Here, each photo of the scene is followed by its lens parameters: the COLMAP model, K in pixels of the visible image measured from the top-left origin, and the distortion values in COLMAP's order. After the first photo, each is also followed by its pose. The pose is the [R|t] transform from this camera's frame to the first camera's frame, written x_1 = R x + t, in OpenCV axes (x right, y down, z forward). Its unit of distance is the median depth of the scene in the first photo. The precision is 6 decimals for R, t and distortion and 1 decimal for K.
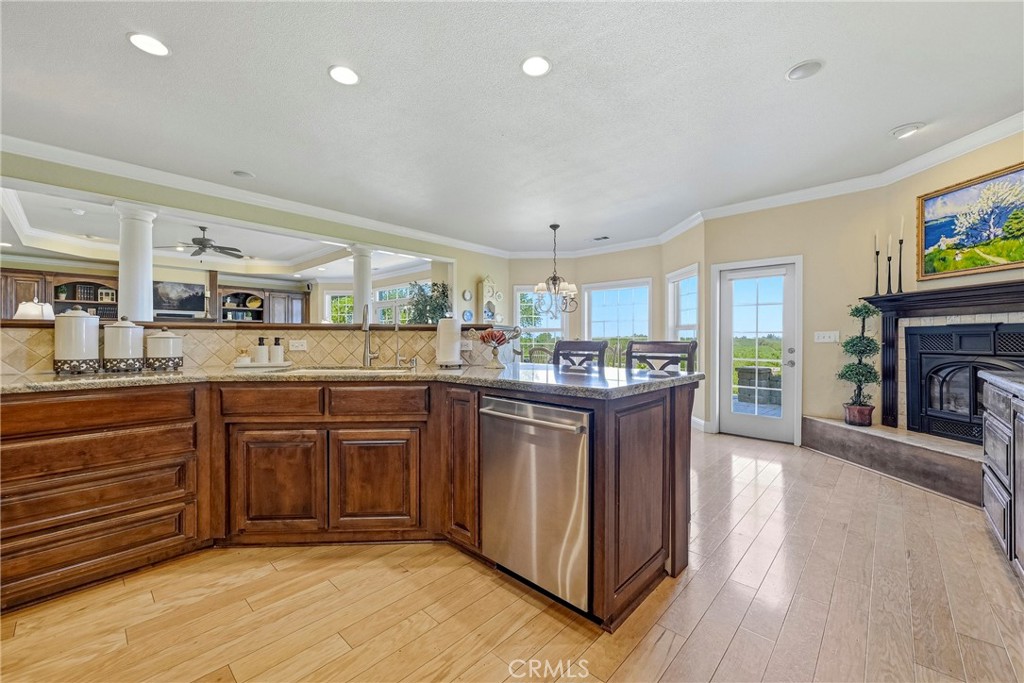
lens RADIAL K [[406.8, 0, 516.7], [0, 406.8, 339.1], [0, 0, 1]] dist [-0.000992, -0.000094]
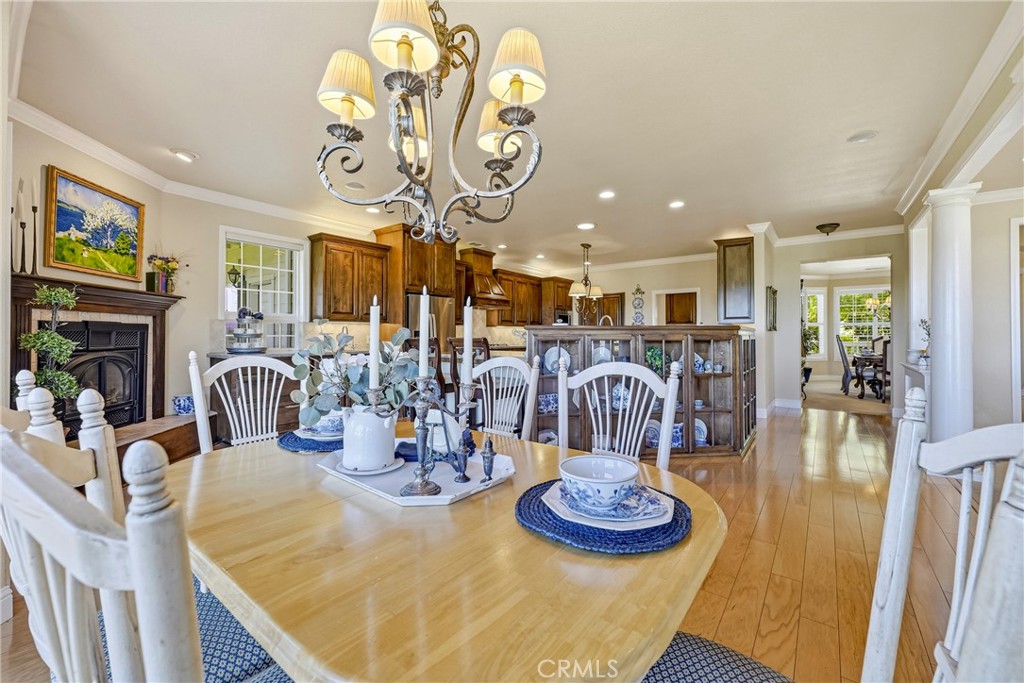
lens RADIAL K [[406.8, 0, 506.6], [0, 406.8, 330.4], [0, 0, 1]] dist [-0.000992, -0.000094]
pose [[-0.996170, -0.006014, -0.087229, 0.140045], [-0.005094, 0.999929, -0.010768, -0.008484], [0.087288, -0.010282, -0.996130, 2.033438]]
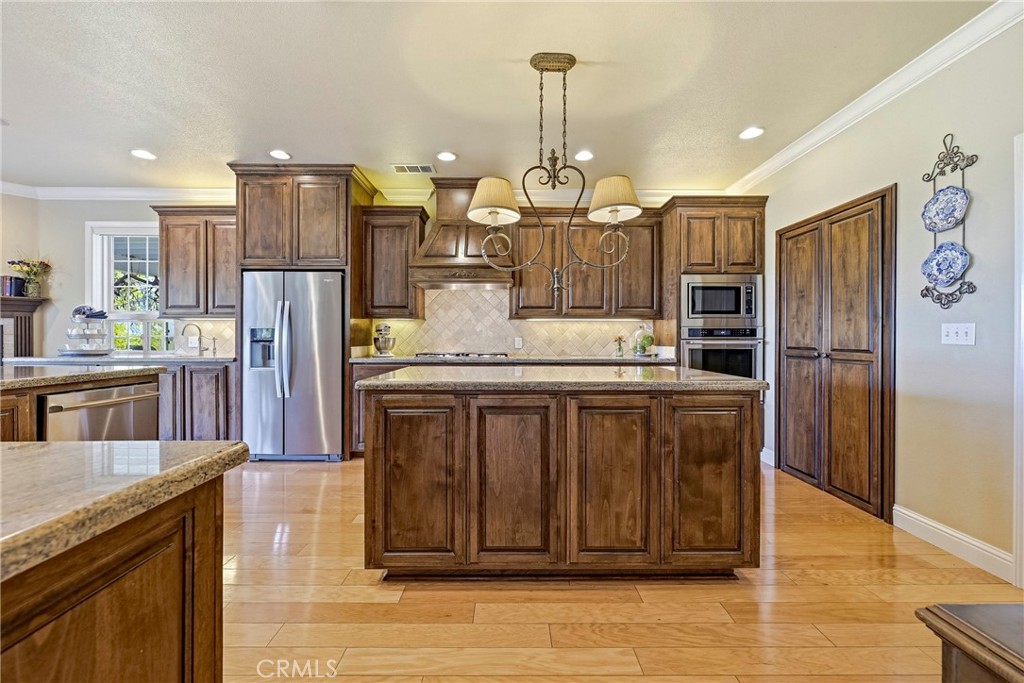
lens RADIAL K [[406.8, 0, 510.1], [0, 406.8, 338.1], [0, 0, 1]] dist [-0.000992, -0.000094]
pose [[-0.687809, -0.004593, 0.725877, -0.906700], [-0.002015, 0.999988, 0.004419, -0.004501], [-0.725889, 0.001577, -0.687810, 0.510572]]
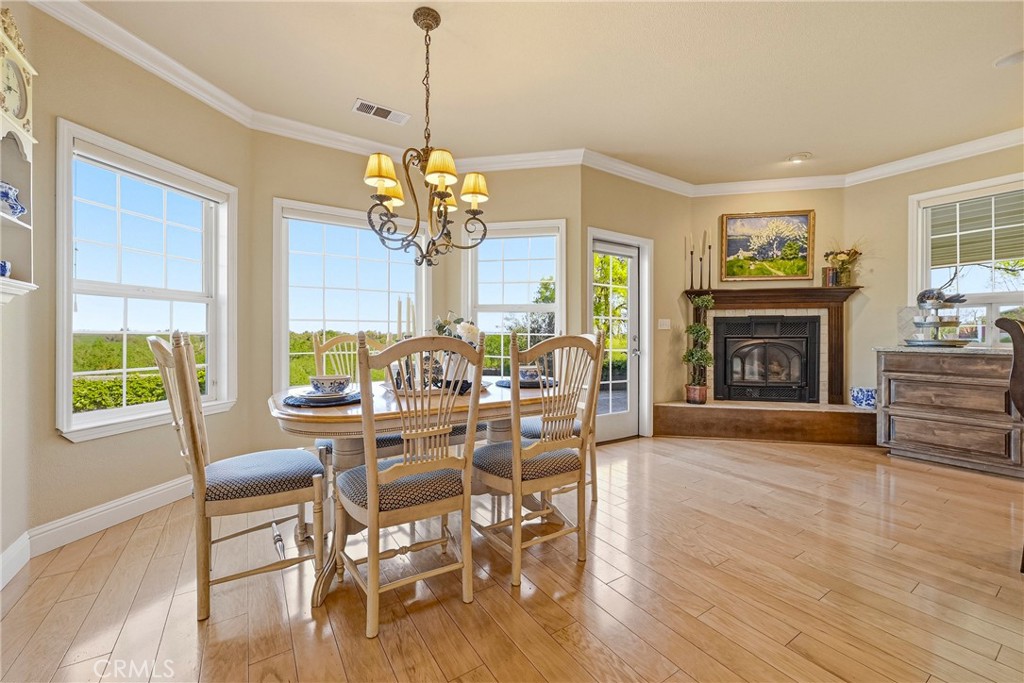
lens RADIAL K [[406.8, 0, 512.0], [0, 406.8, 336.9], [0, 0, 1]] dist [-0.000992, -0.000094]
pose [[0.256923, -0.006198, 0.966412, -0.430796], [-0.001624, 0.999975, 0.006845, 0.025064], [-0.966431, -0.003328, 0.256906, 1.394684]]
